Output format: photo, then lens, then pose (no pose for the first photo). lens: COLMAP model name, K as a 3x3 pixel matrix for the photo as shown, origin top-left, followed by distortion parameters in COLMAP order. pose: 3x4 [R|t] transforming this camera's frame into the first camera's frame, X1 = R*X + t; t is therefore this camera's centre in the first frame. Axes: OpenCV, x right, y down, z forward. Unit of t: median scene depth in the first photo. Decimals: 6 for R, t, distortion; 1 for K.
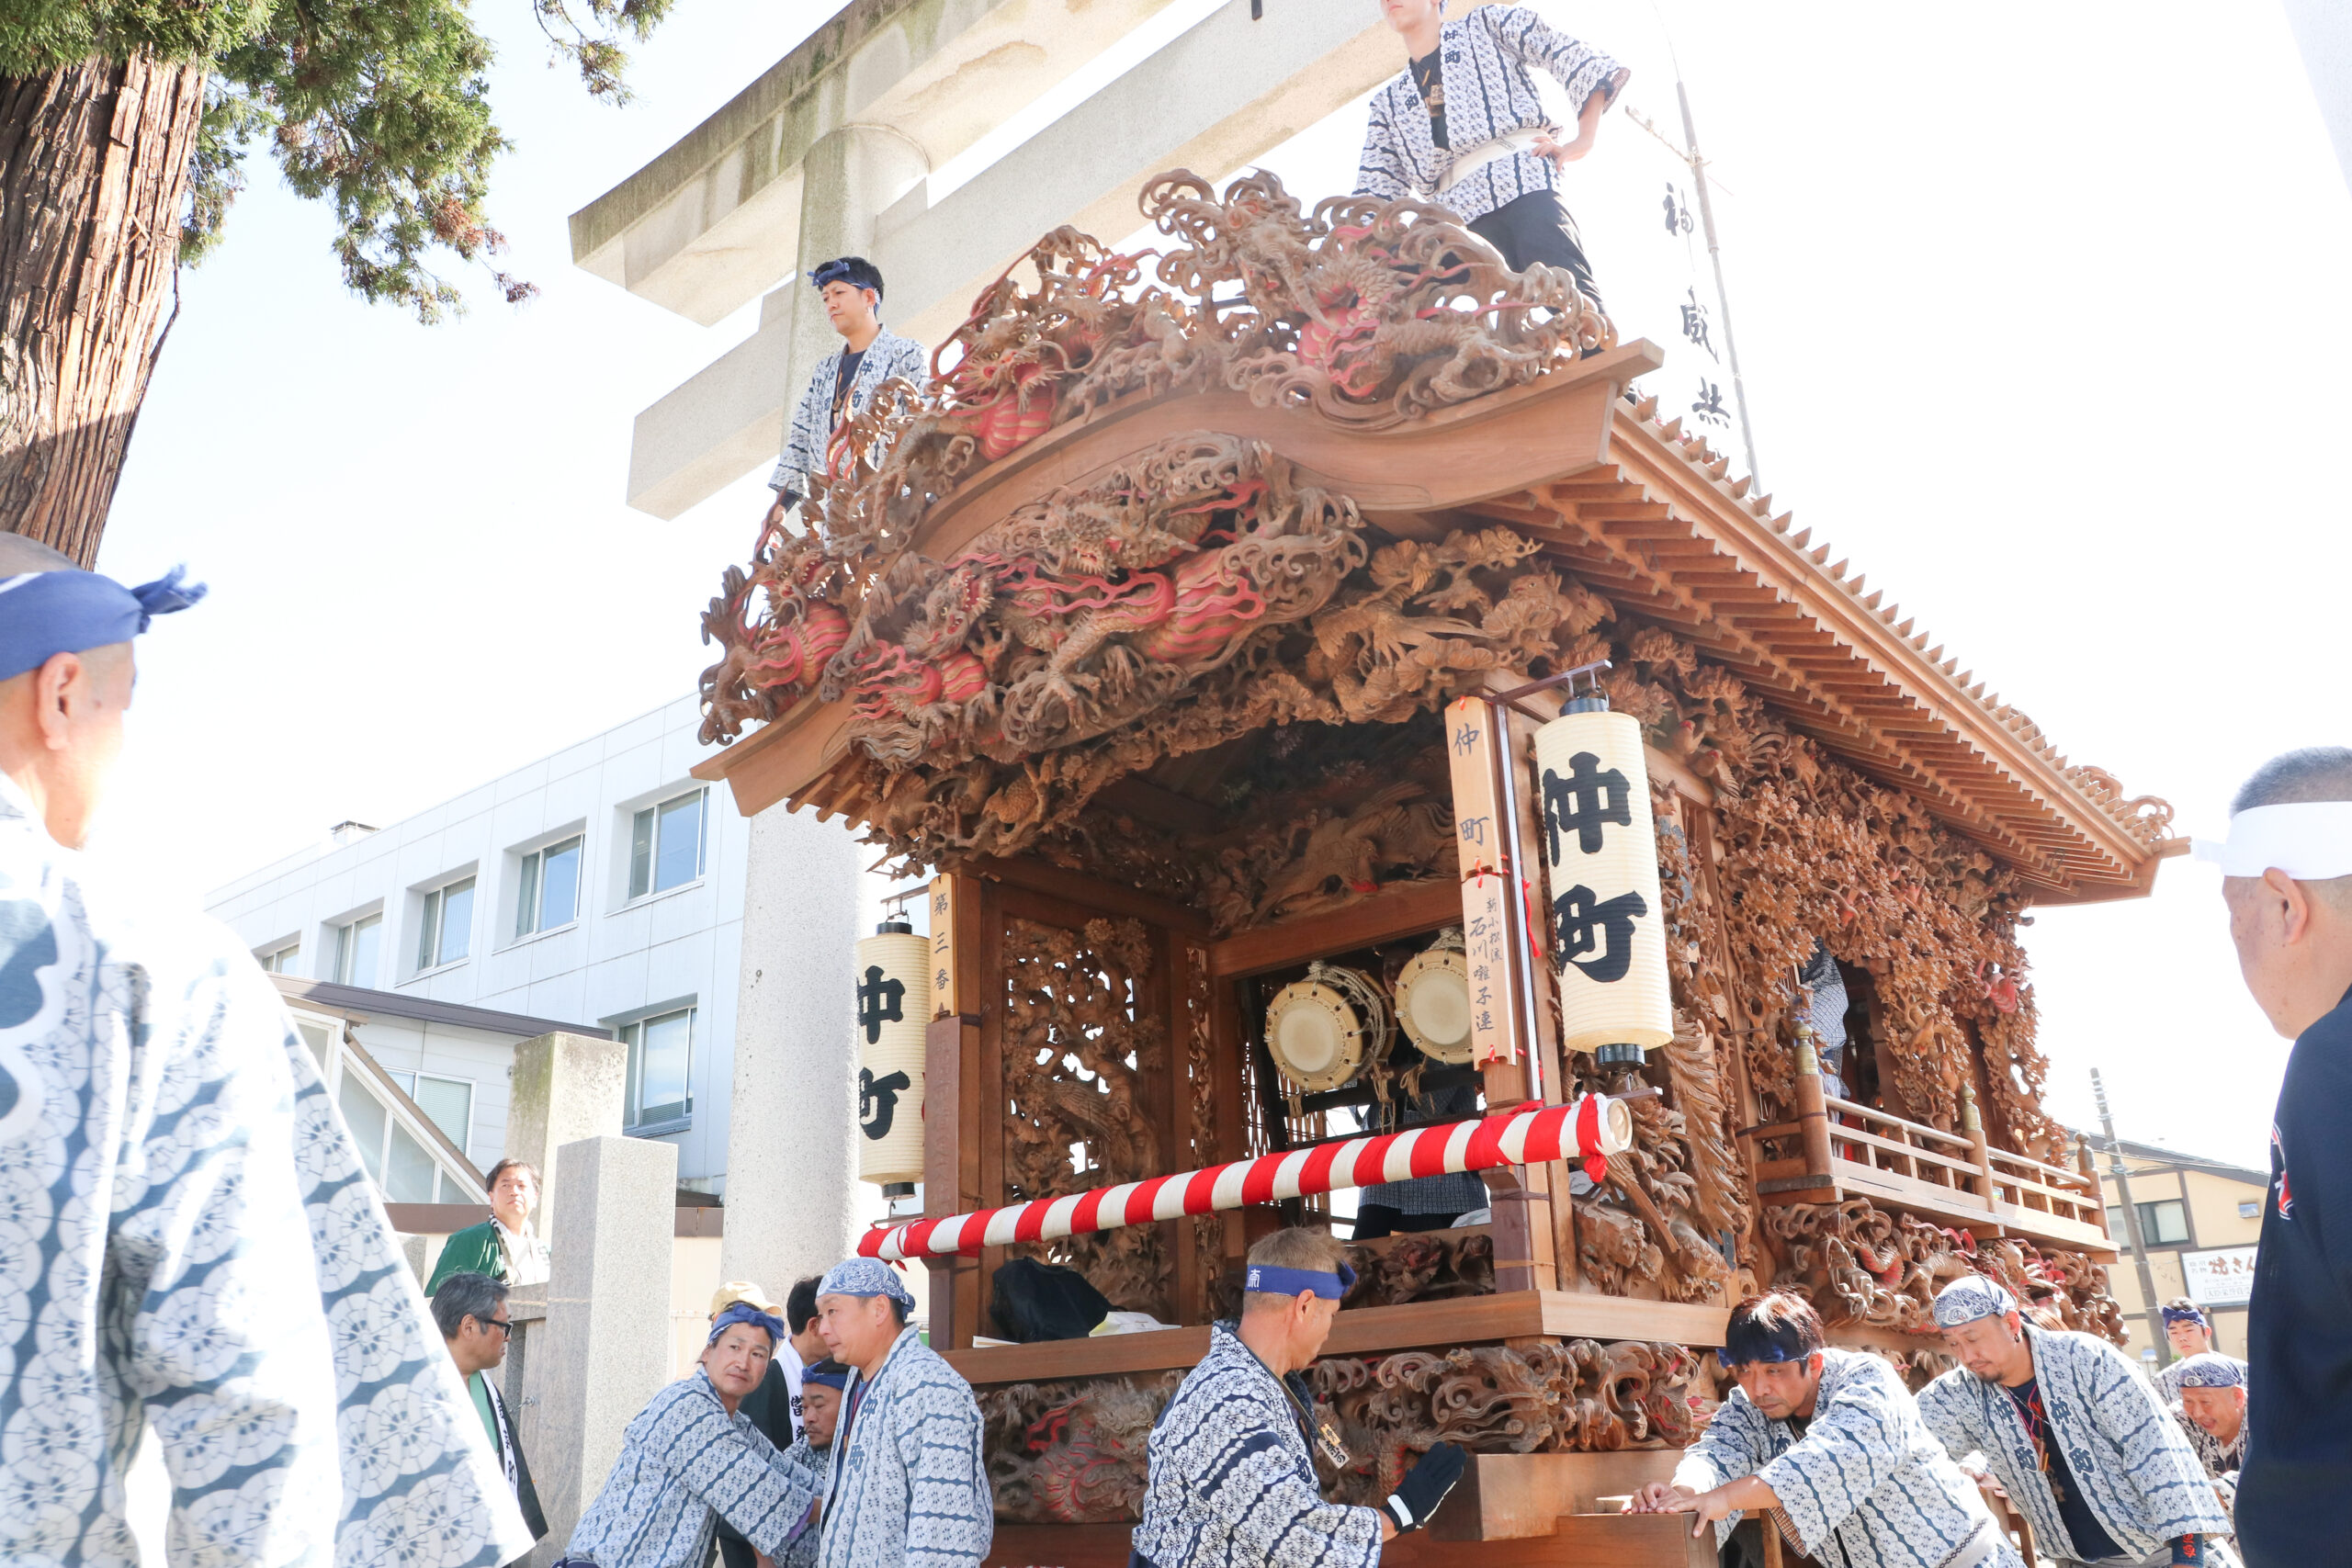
lens RADIAL K [[1881.1, 0, 1130.8], [0, 1881.1, 796.1], [0, 0, 1]] dist [-0.133197, 0.113574]
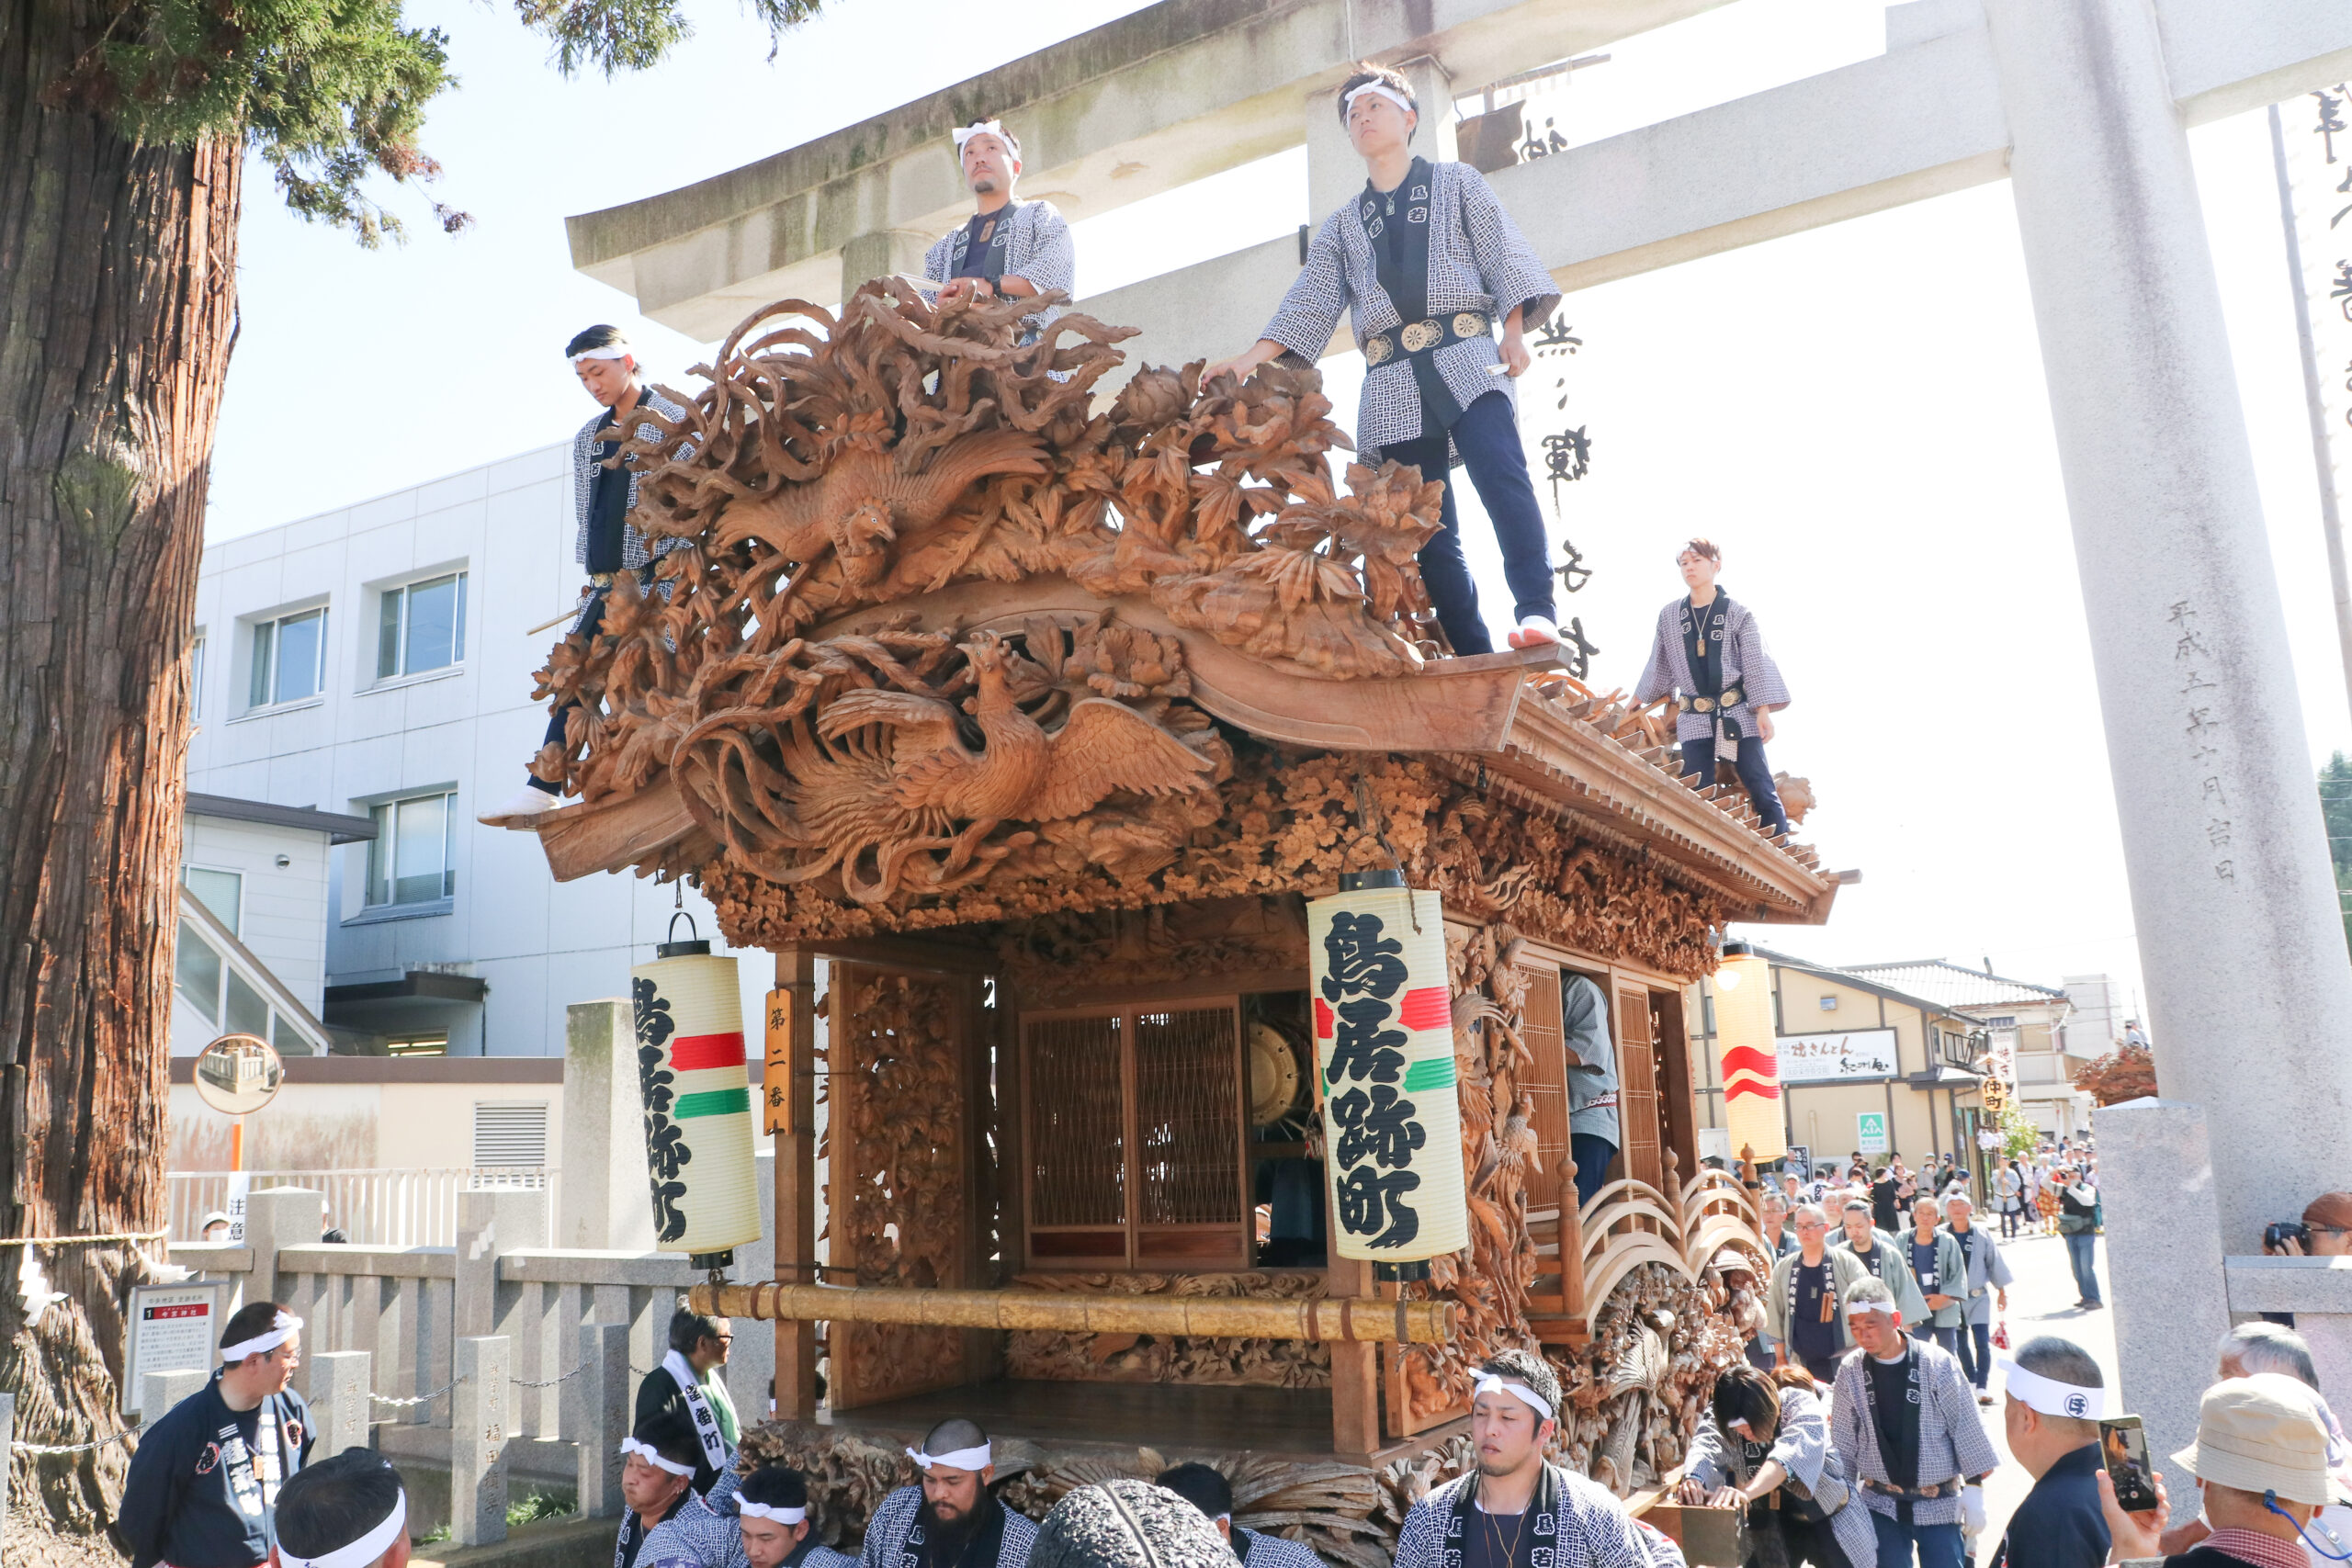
lens RADIAL K [[1881.1, 0, 1130.8], [0, 1881.1, 796.1], [0, 0, 1]] dist [-0.133197, 0.113574]
pose [[0.980626, 0.031445, 0.193348, -0.184481], [-0.060901, 0.987058, 0.148350, -0.166560], [-0.186181, -0.157250, 0.969850, -0.161055]]
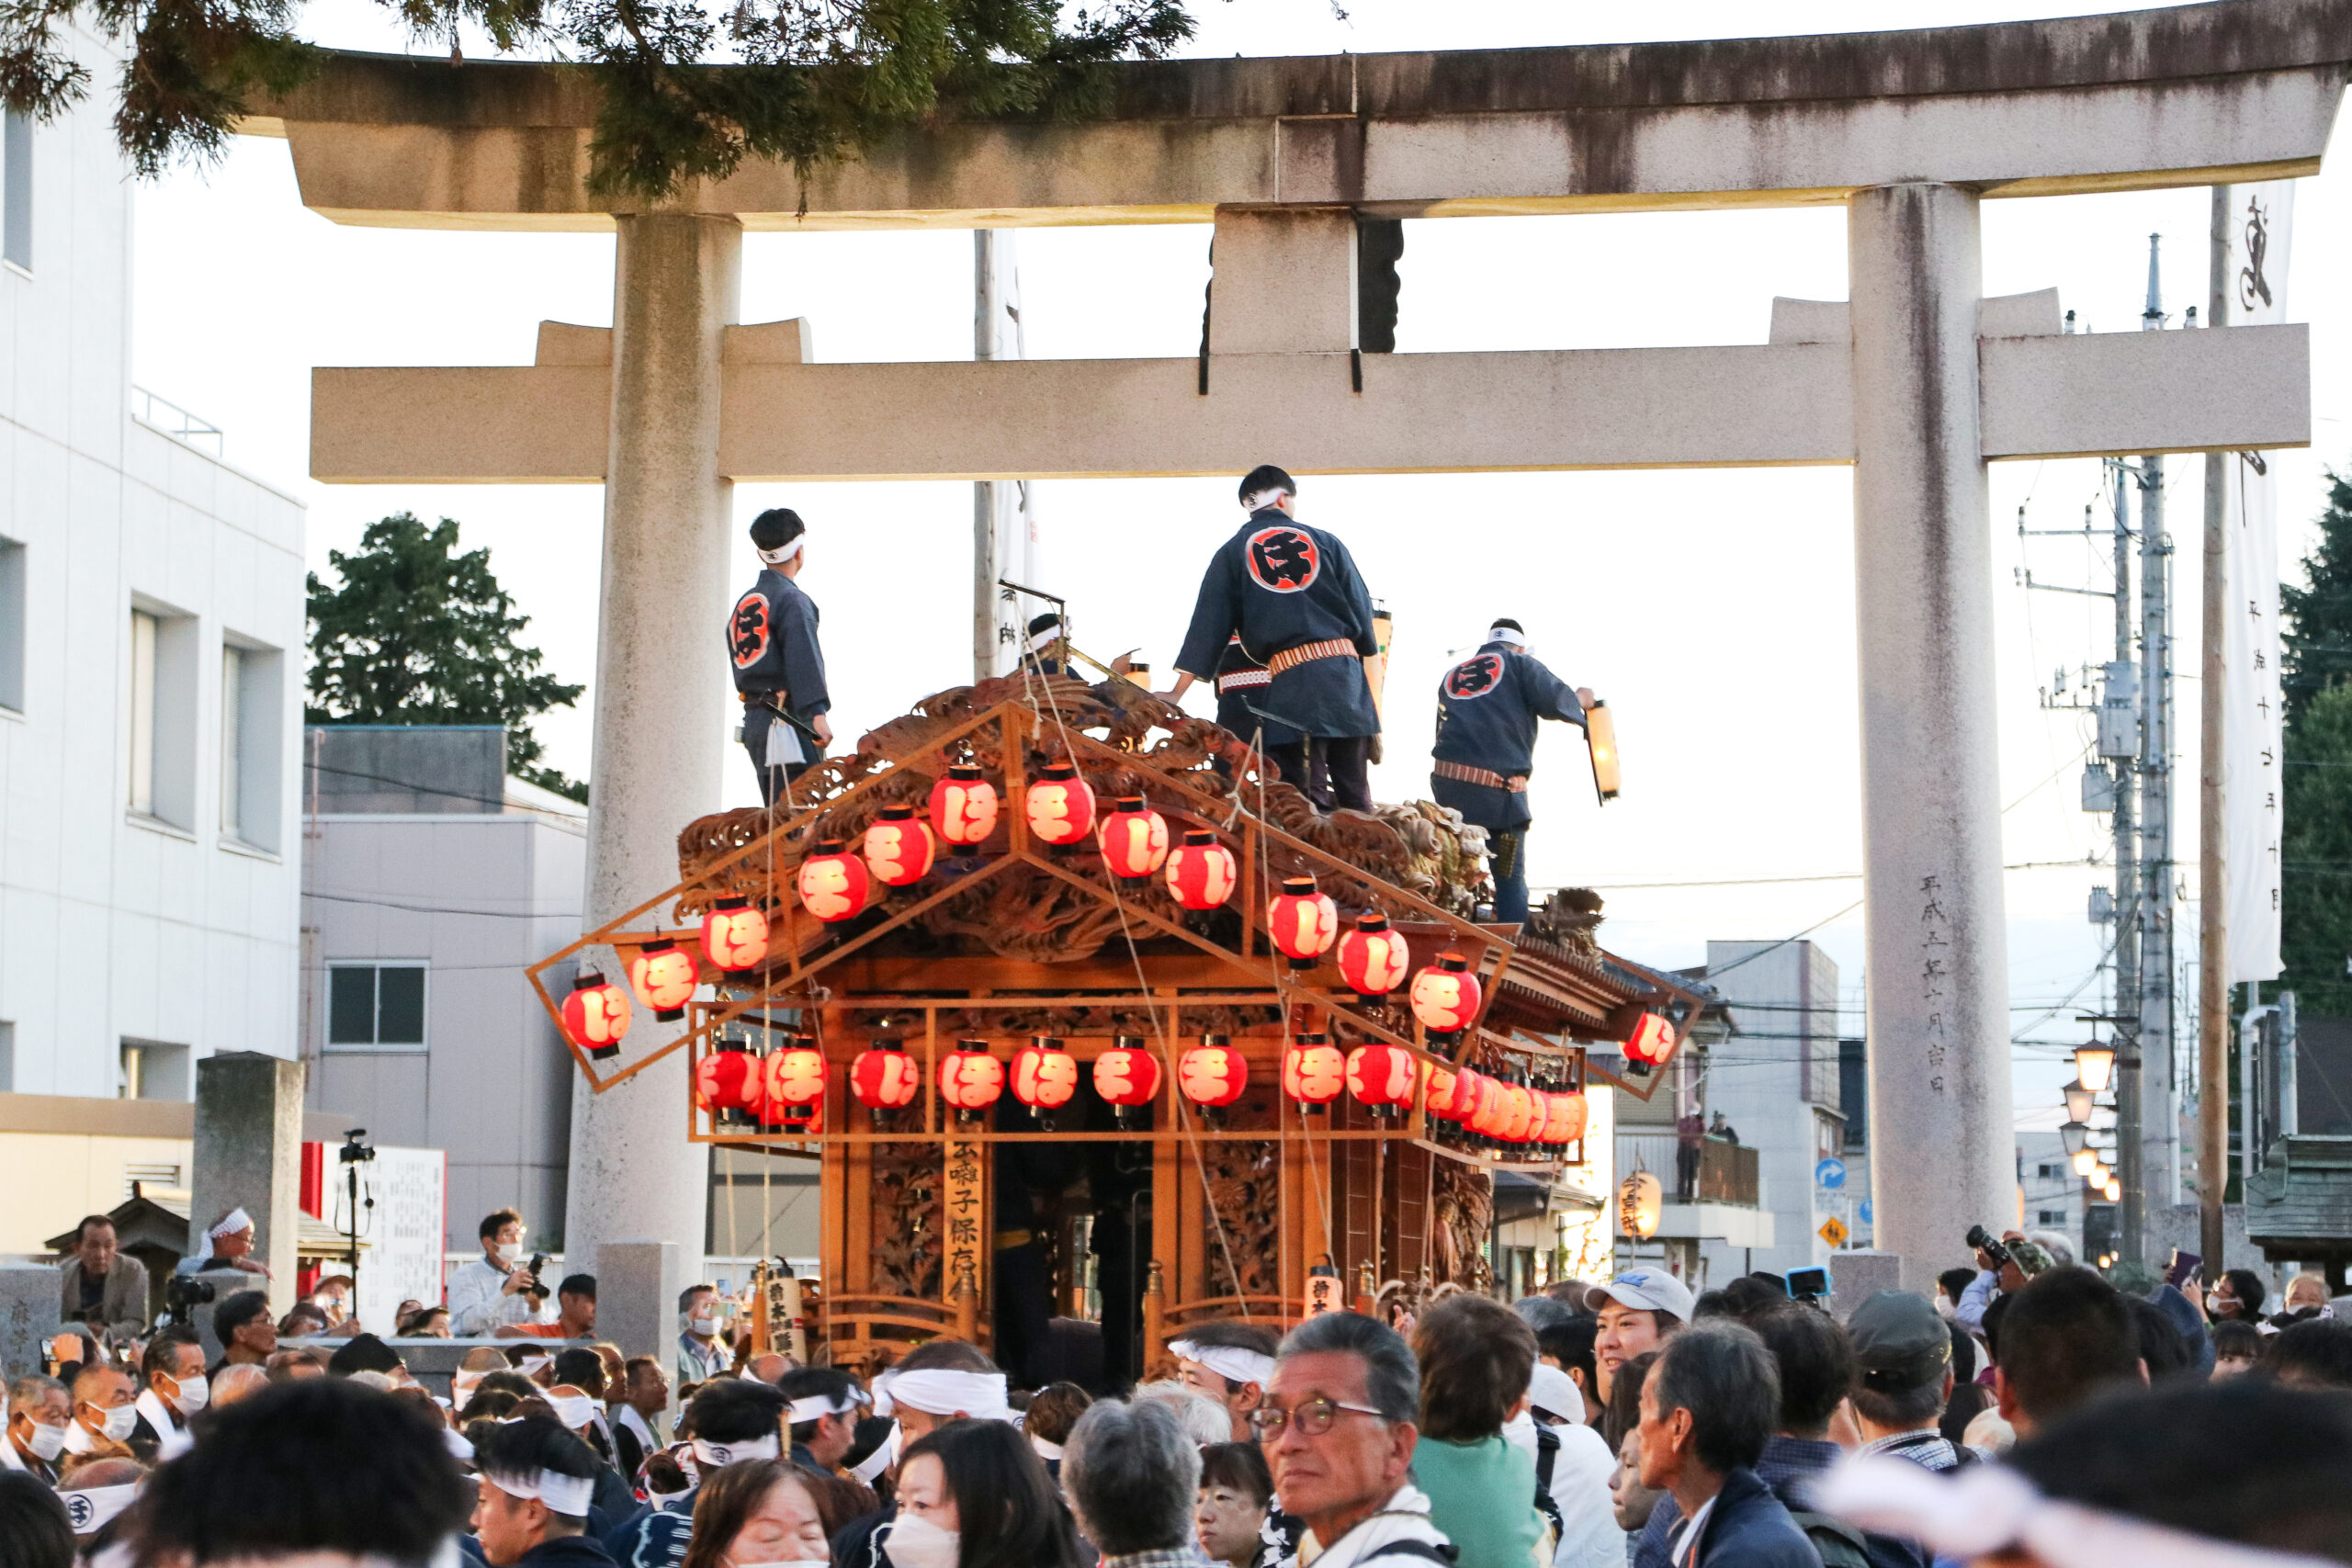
lens RADIAL K [[6798.0, 0, 1176.0], [0, 6798.0, 784.0], [0, 0, 1]] dist [0.671806, 0.088598]
pose [[0.829675, 0.067376, 0.554166, -1.666796], [-0.212817, 0.955899, 0.202402, -0.738178], [-0.516090, -0.285864, 0.807424, -1.869347]]
